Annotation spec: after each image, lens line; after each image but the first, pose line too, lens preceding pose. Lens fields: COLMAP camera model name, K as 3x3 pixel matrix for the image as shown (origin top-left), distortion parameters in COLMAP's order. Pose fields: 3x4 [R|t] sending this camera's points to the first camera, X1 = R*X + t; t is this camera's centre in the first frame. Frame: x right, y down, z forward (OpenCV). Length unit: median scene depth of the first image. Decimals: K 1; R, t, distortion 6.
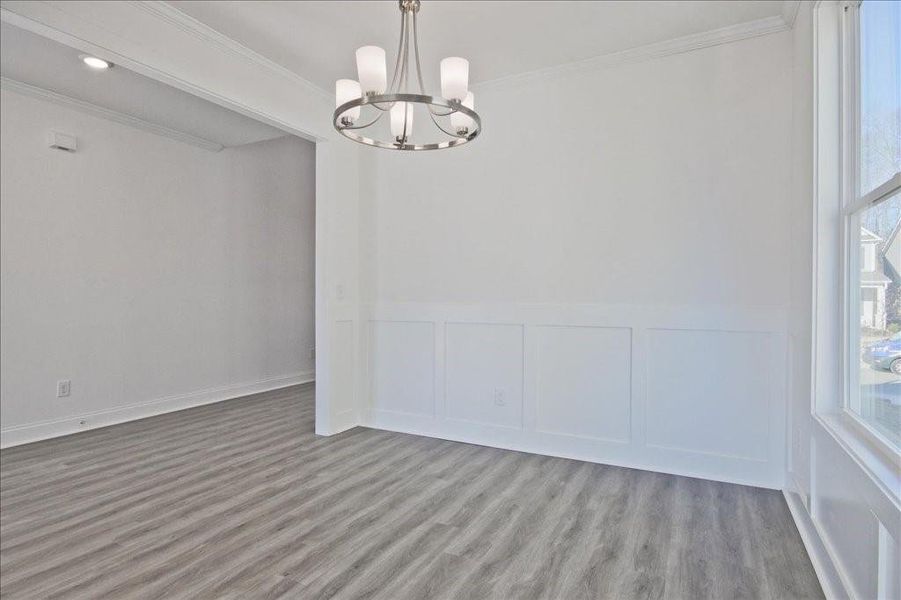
lens RADIAL K [[485.0, 0, 450.5], [0, 485.0, 300.0], [0, 0, 1]] dist [-0.000457, 0.000696]
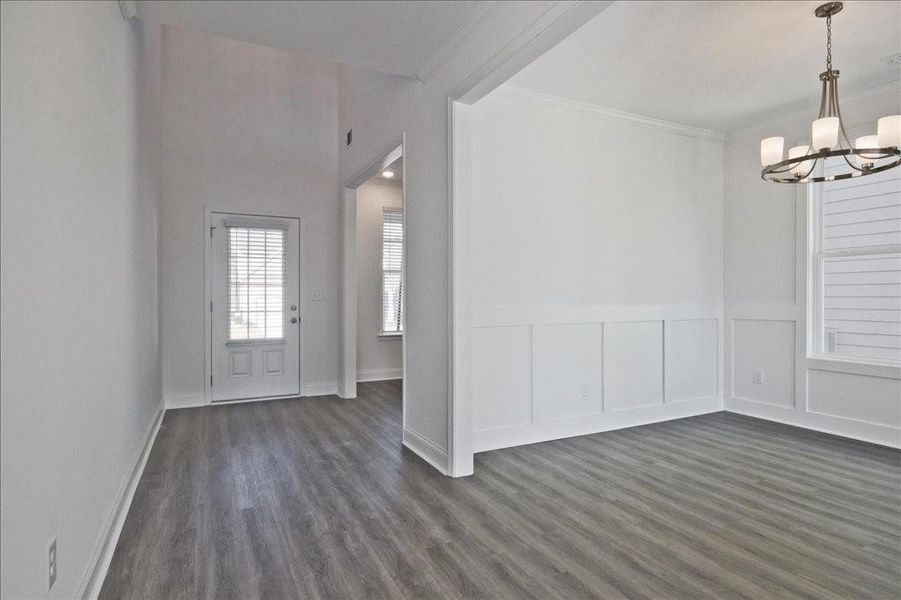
lens RADIAL K [[485.4, 0, 434.1], [0, 485.4, 293.8], [0, 0, 1]] dist [0.002050, -0.000539]
pose [[0.598867, -0.004522, 0.800836, -1.250009], [0.012474, 0.999915, -0.003682, -0.026039], [-0.800751, 0.012195, 0.598873, 0.745665]]
